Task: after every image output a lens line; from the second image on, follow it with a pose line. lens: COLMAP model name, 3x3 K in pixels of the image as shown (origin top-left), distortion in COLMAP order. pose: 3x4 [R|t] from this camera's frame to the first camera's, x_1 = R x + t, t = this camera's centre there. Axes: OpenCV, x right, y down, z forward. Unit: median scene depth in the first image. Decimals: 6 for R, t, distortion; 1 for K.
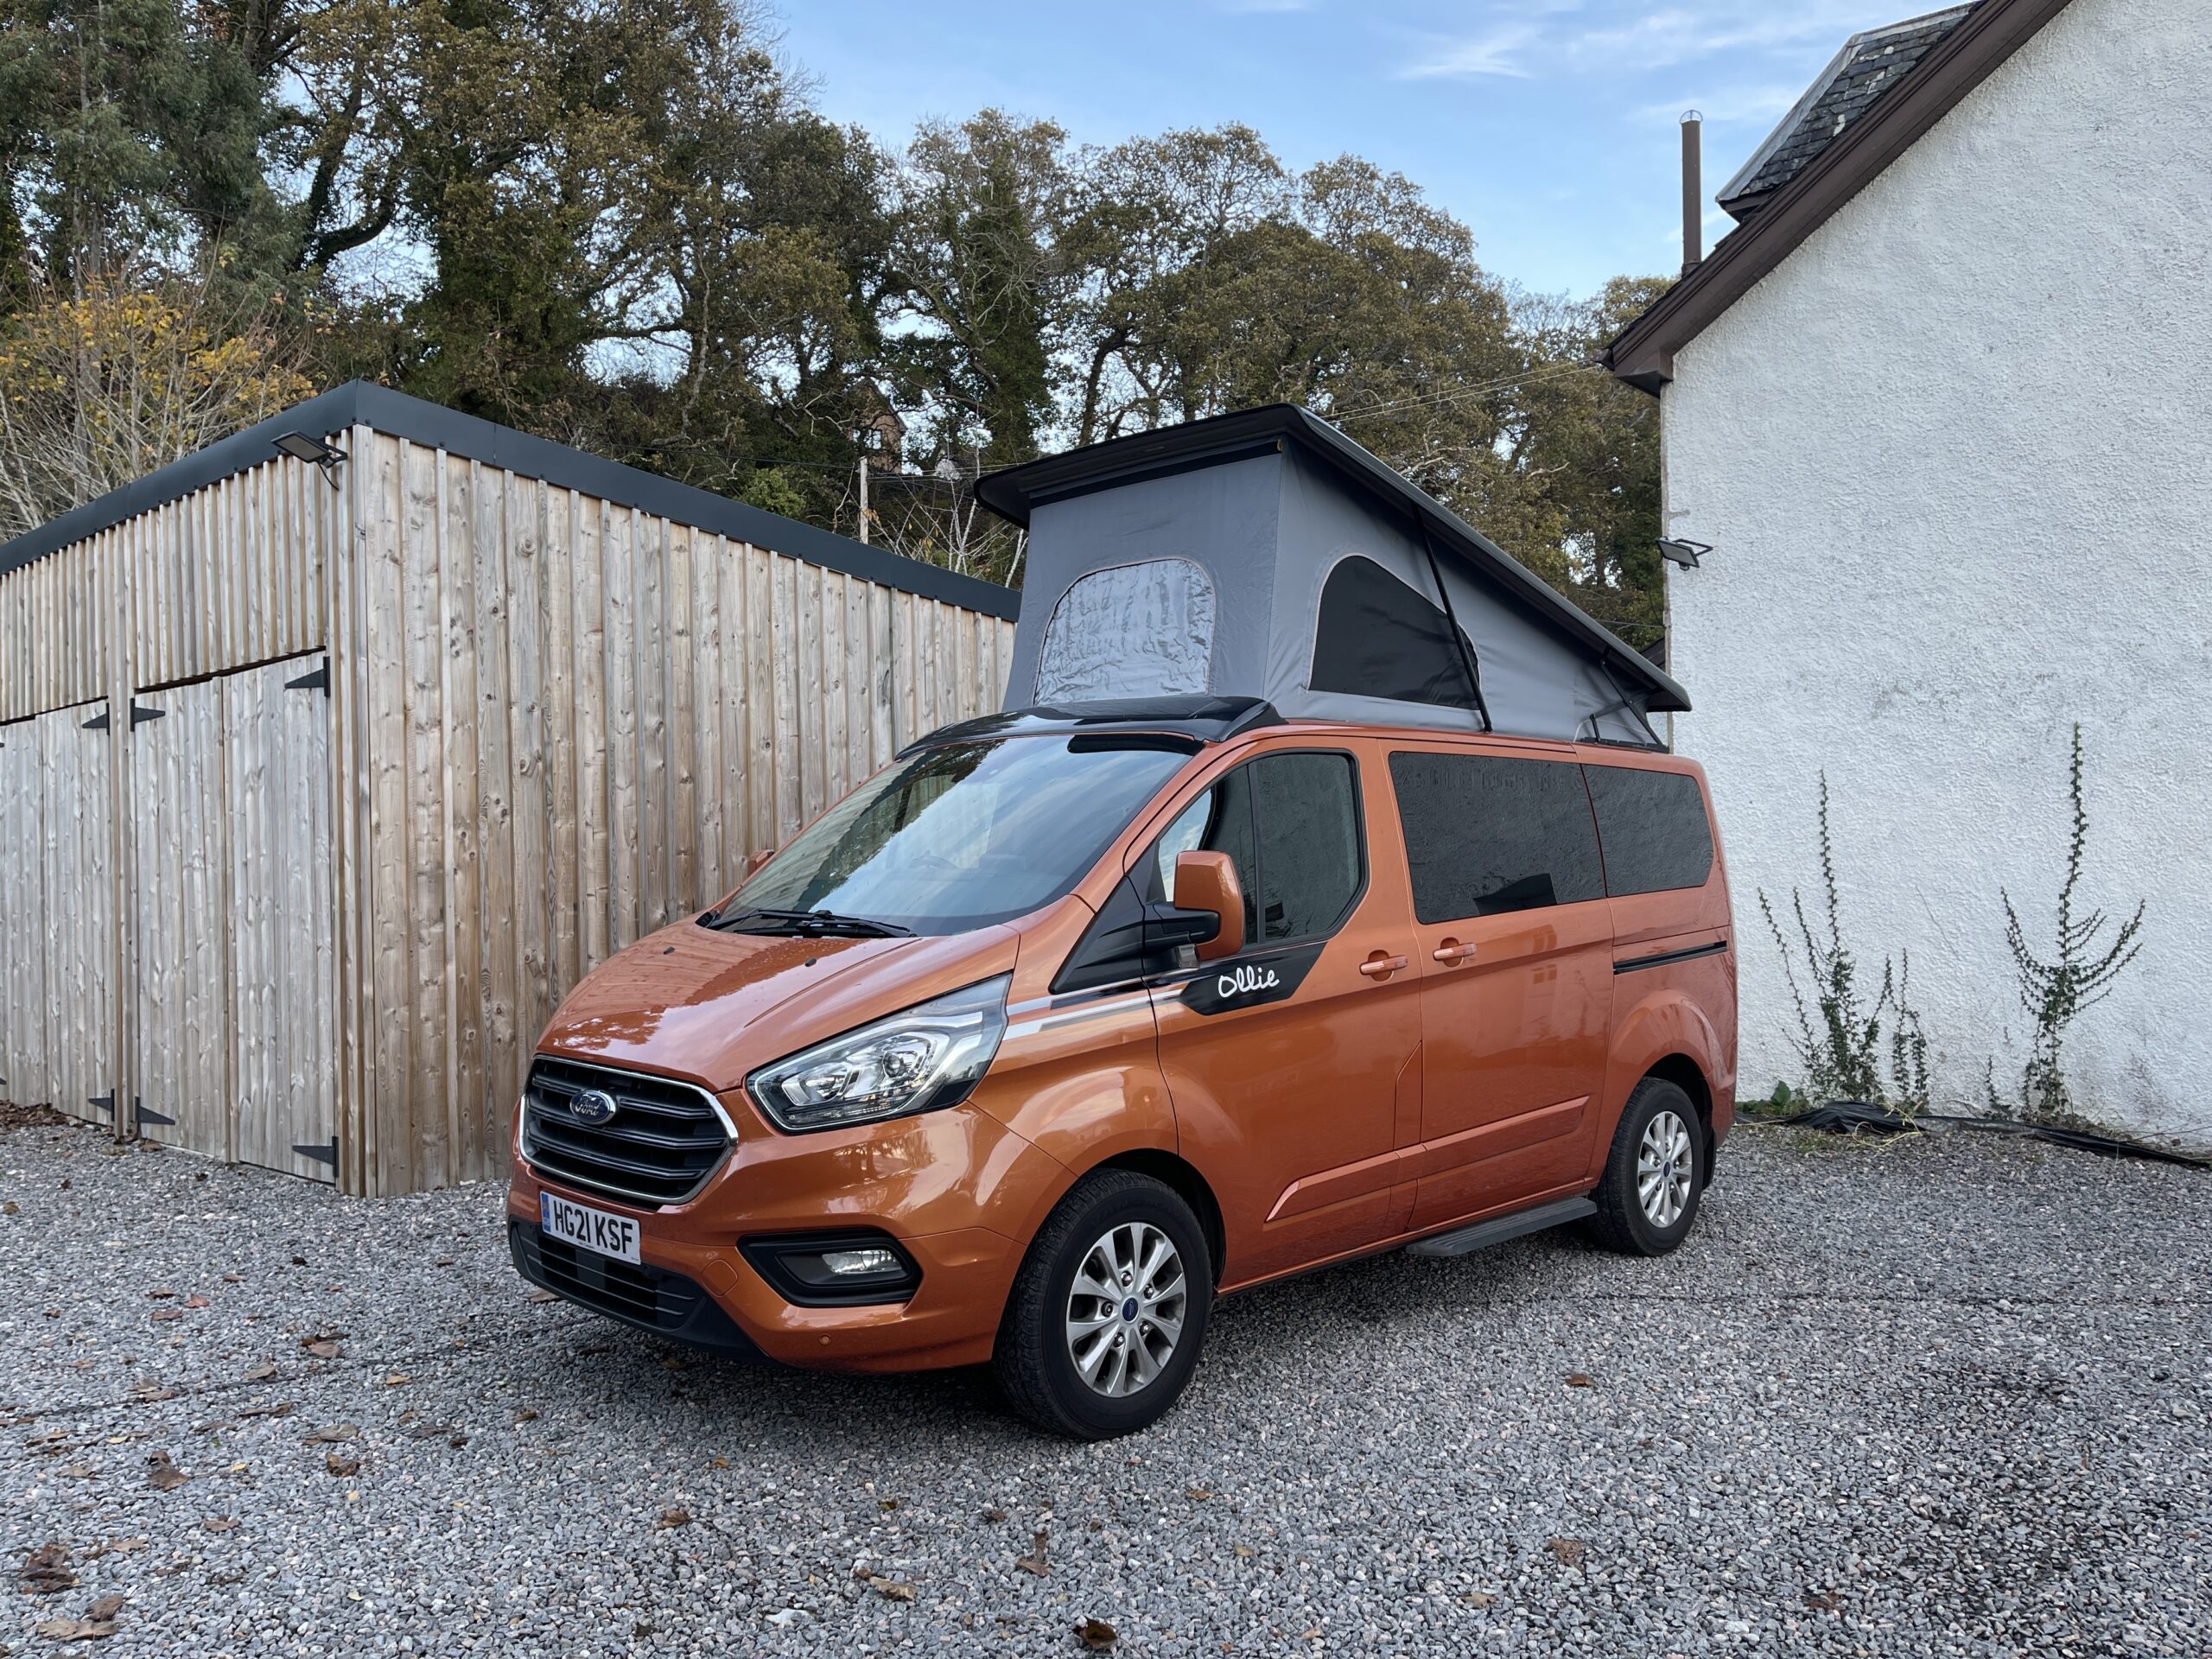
lens RADIAL K [[1657.2, 0, 1101.1], [0, 1657.2, 816.5], [0, 0, 1]] dist [0.076003, -0.097060]
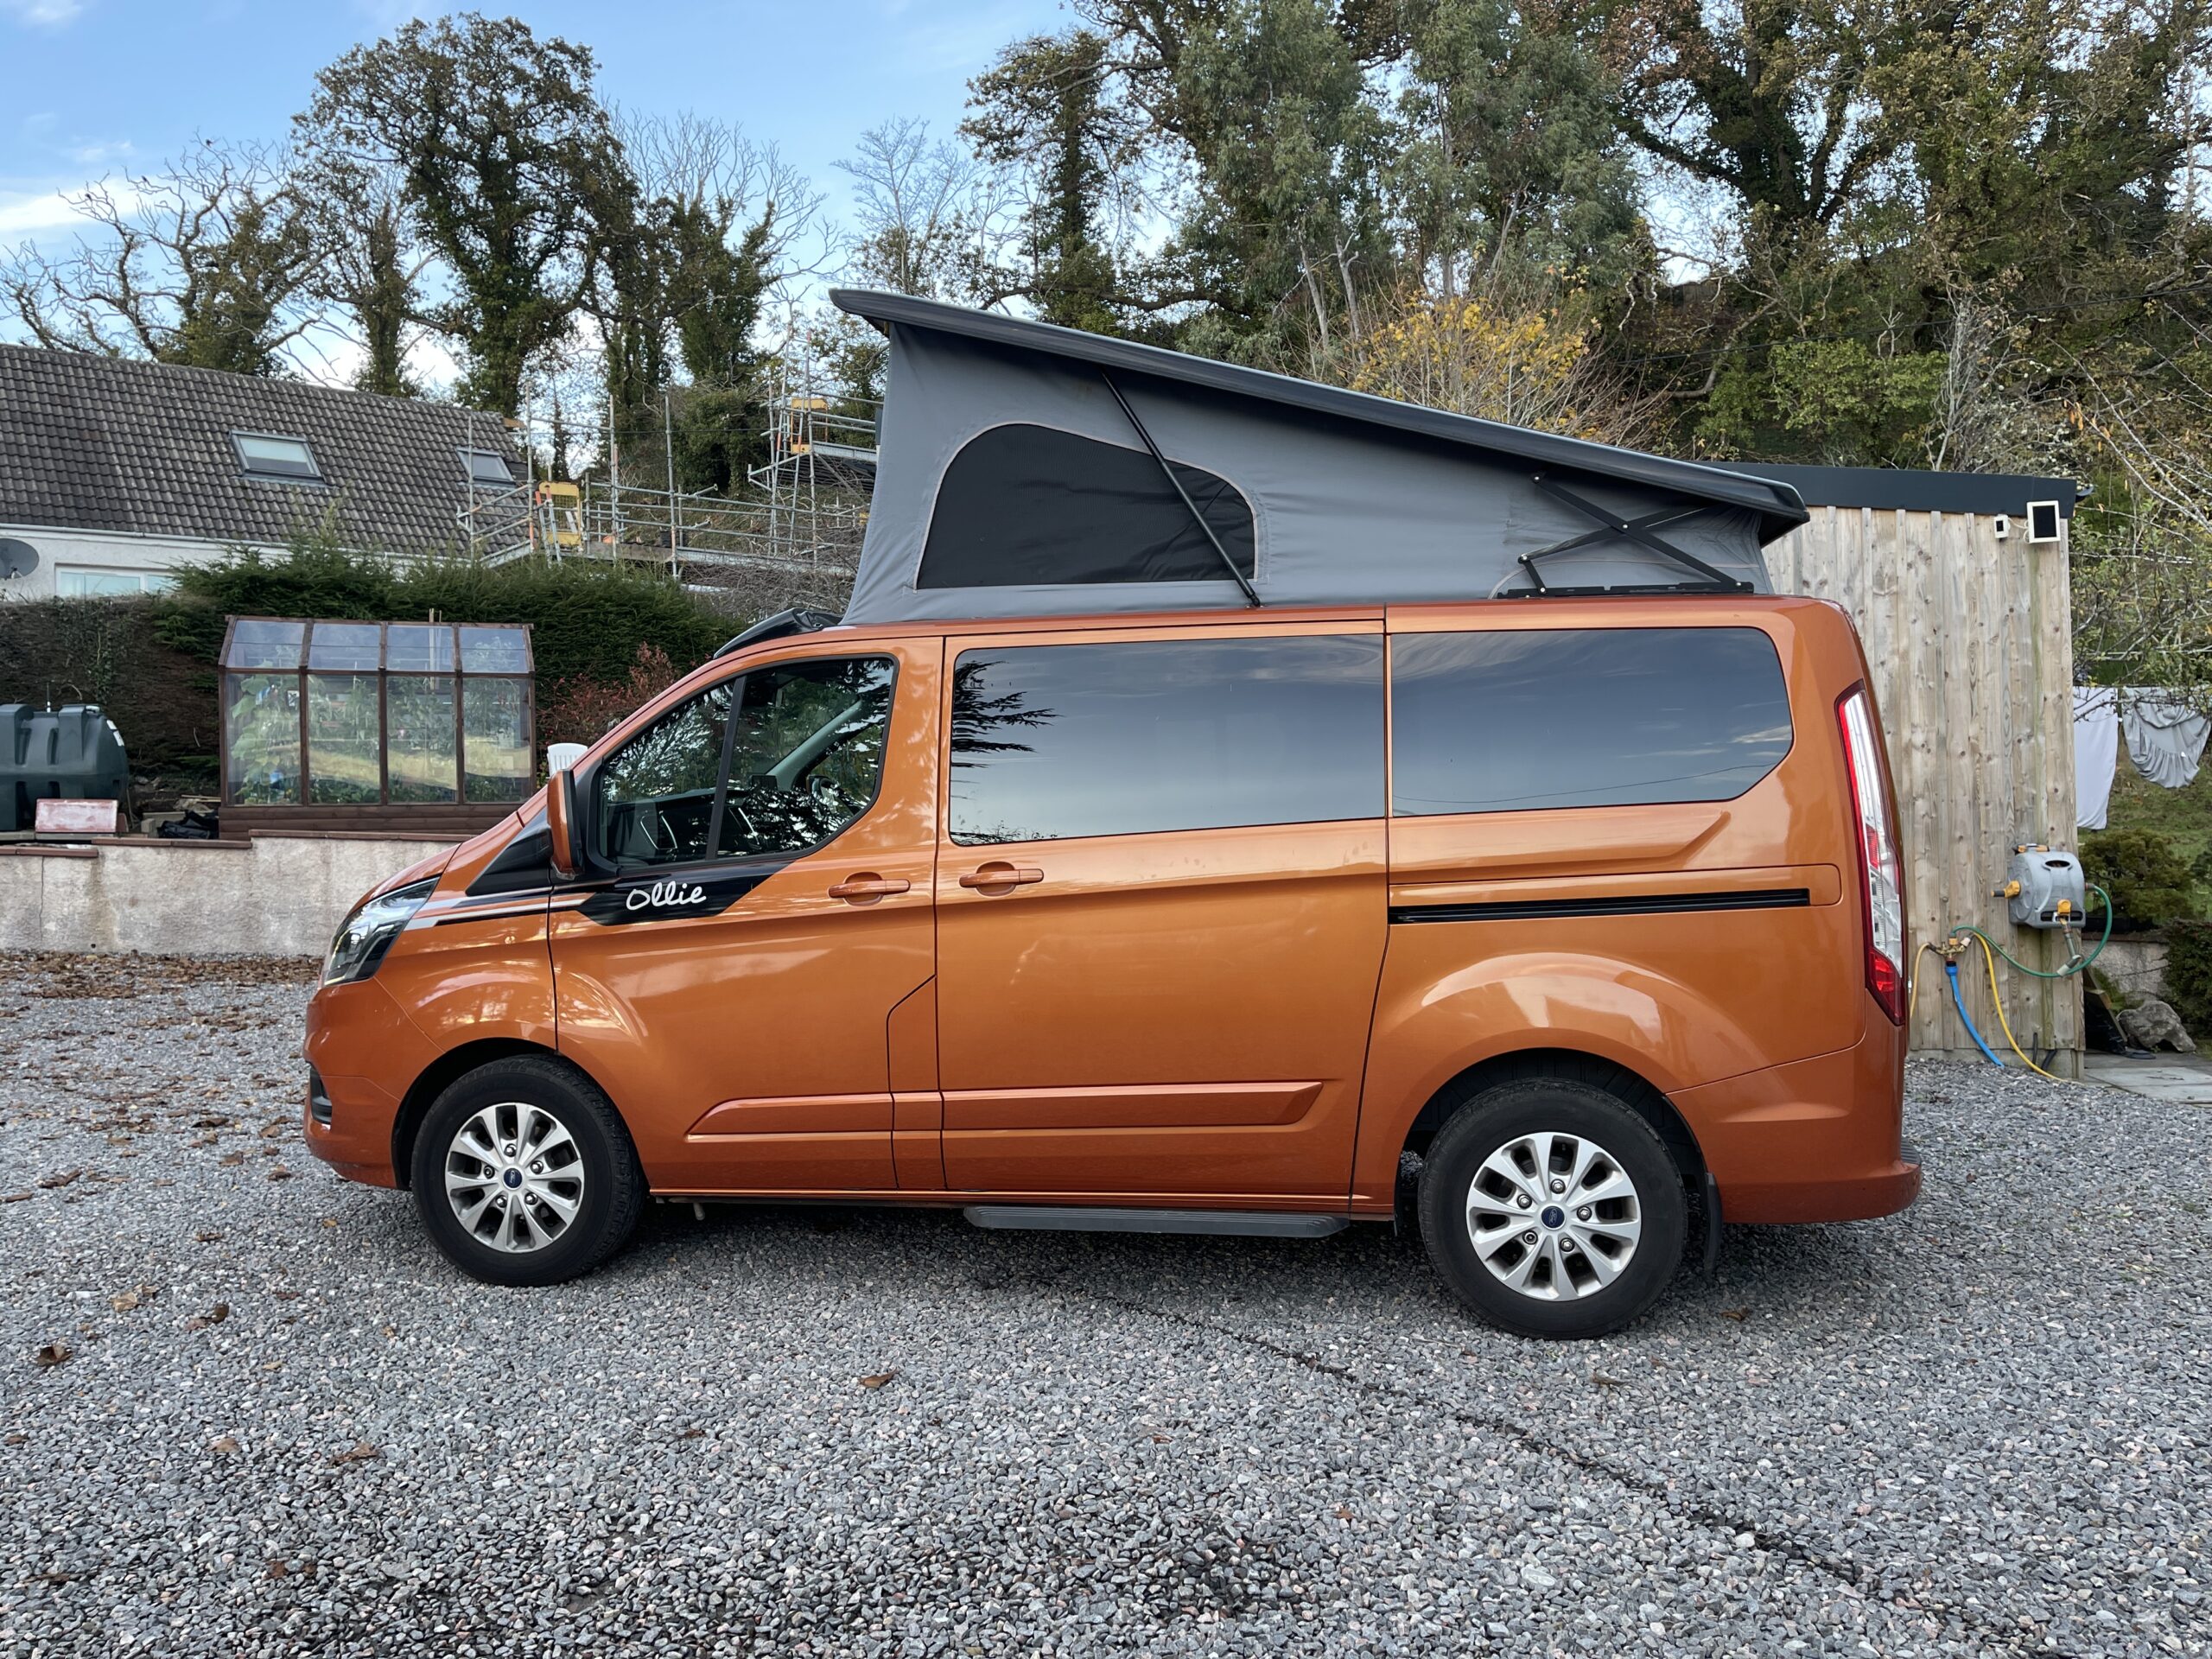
lens RADIAL K [[1657.2, 0, 1099.8], [0, 1657.2, 833.1], [0, 0, 1]] dist [0.076003, -0.097060]
pose [[0.569190, 0.008374, -0.822164, 0.621200], [0.033216, 0.998898, 0.033170, 0.020603], [0.821535, -0.046189, 0.568284, 0.369086]]
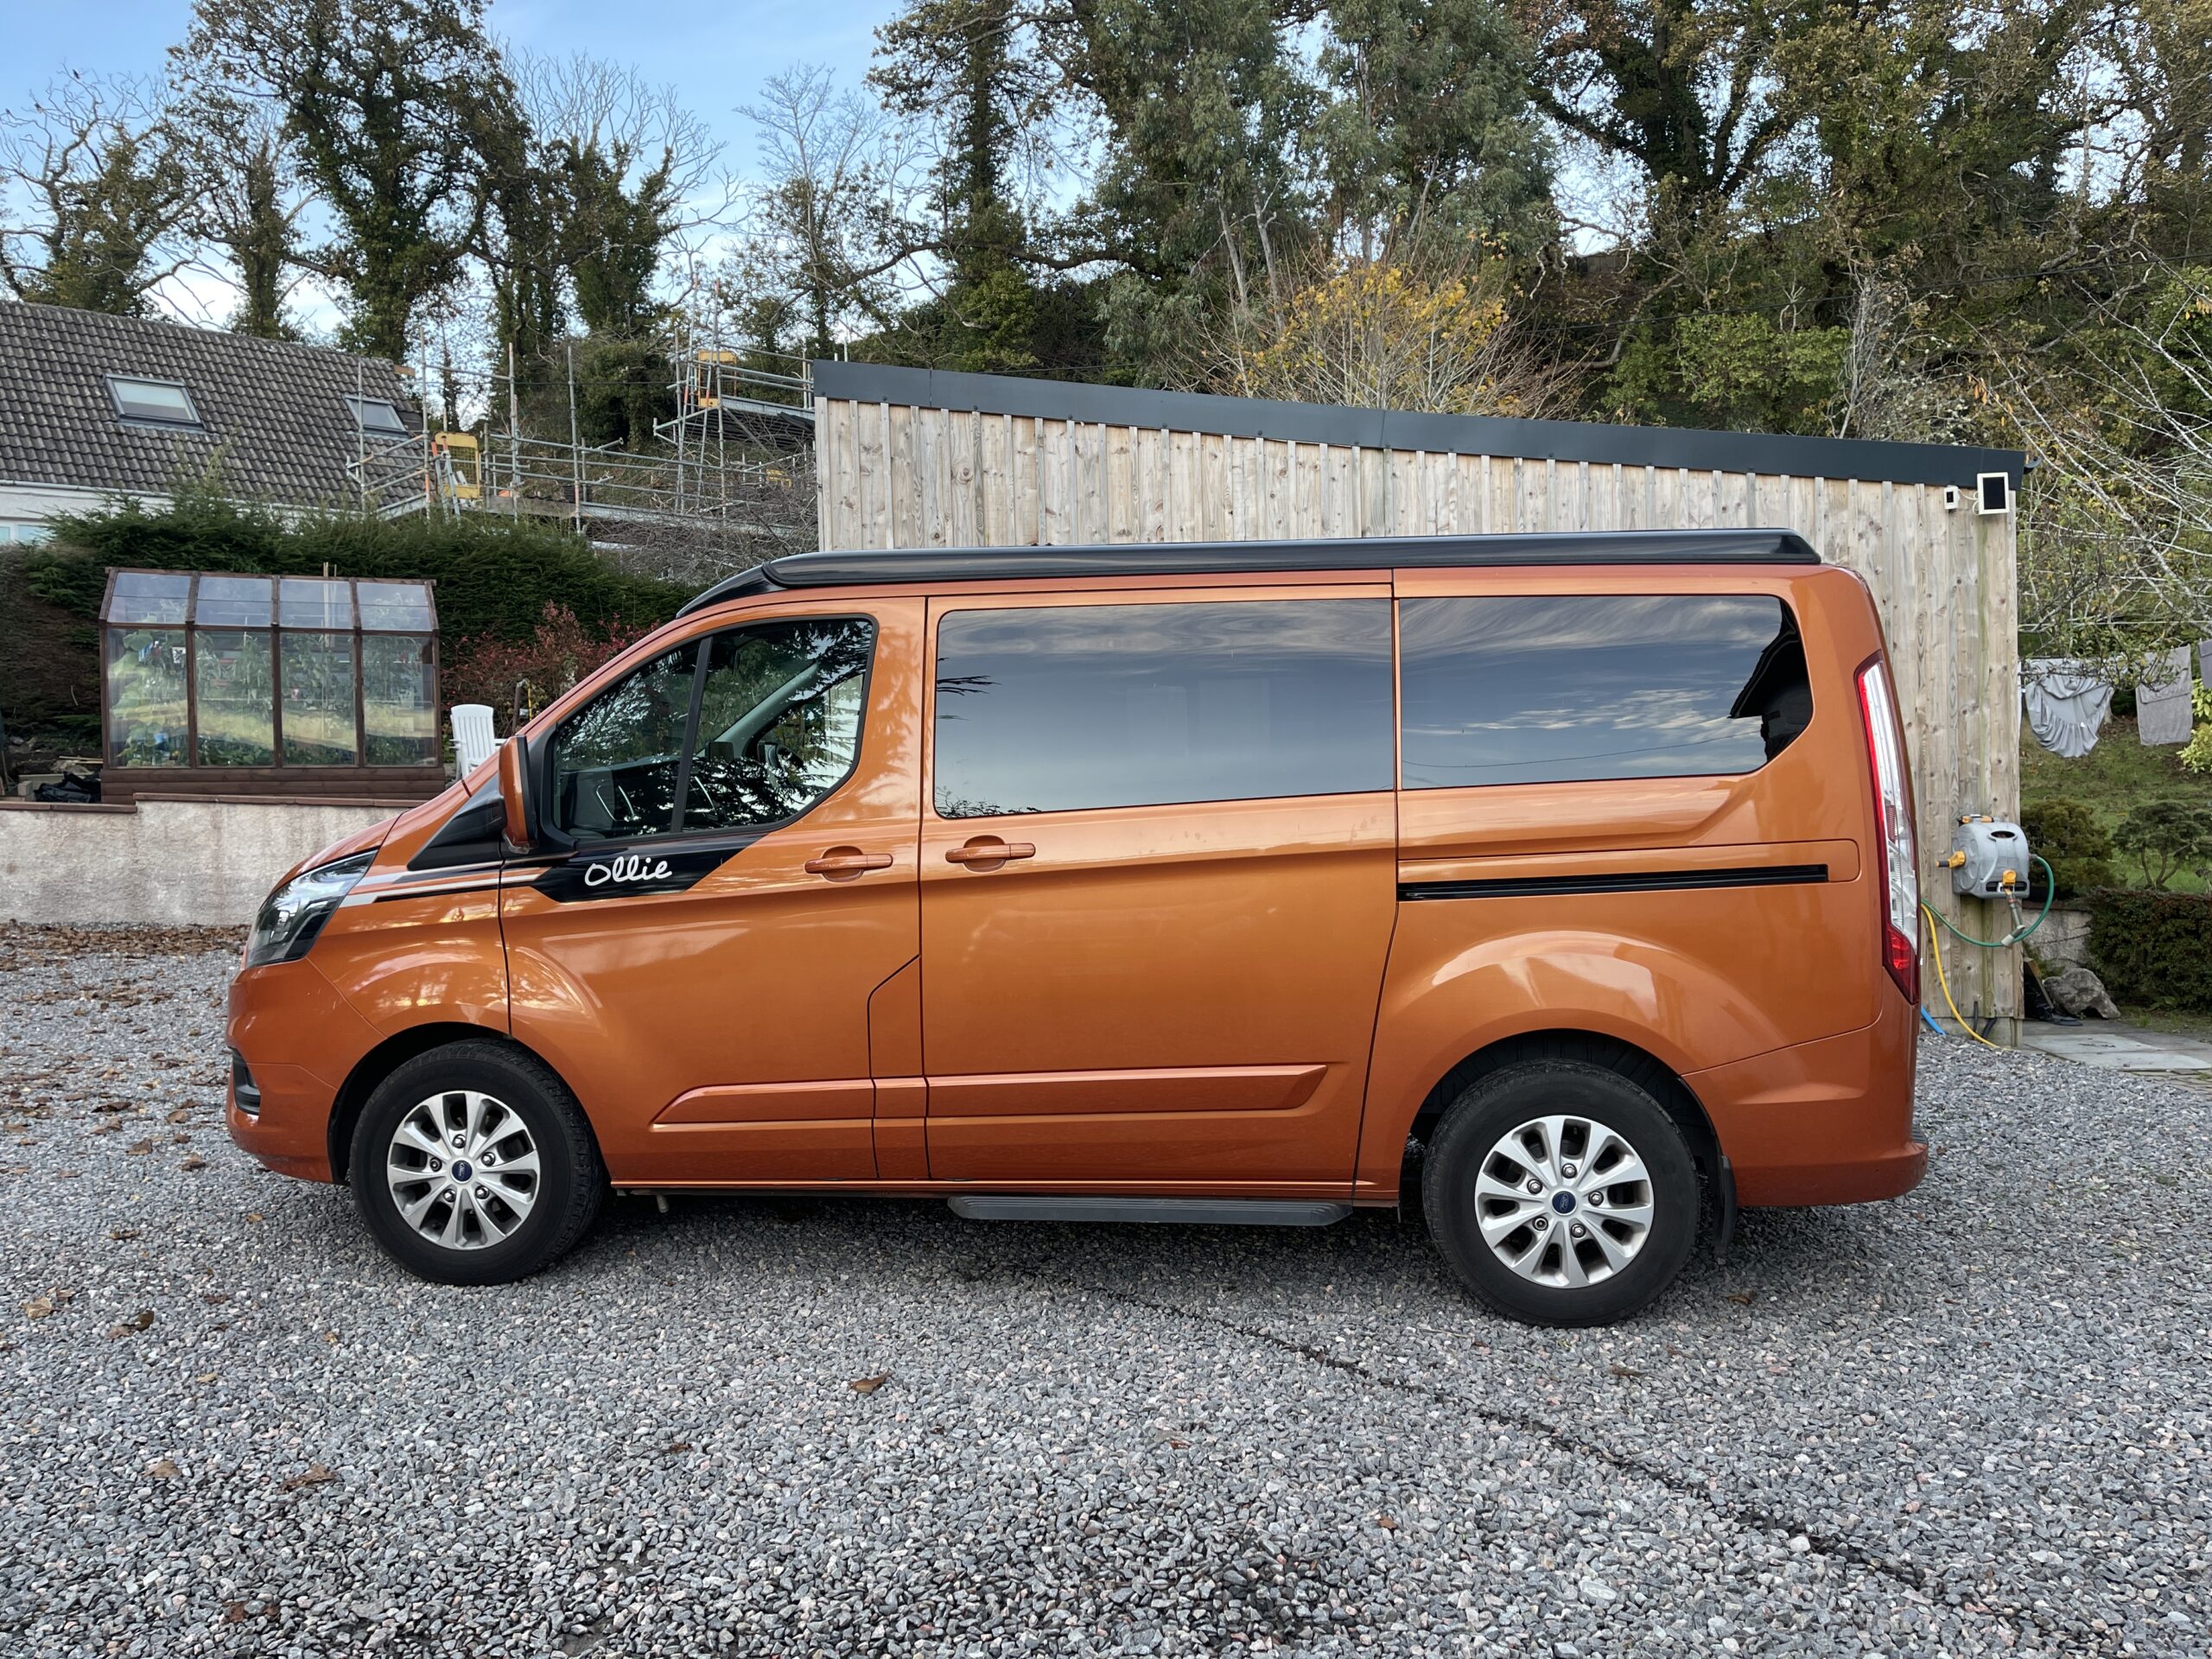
lens RADIAL K [[1657.2, 0, 1100.6], [0, 1657.2, 832.3], [0, 0, 1]] dist [0.076003, -0.097060]
pose [[0.617048, 0.026553, -0.786477, 0.581531], [0.028368, 0.998030, 0.055953, 0.018013], [0.786414, -0.056836, 0.615080, 0.360488]]
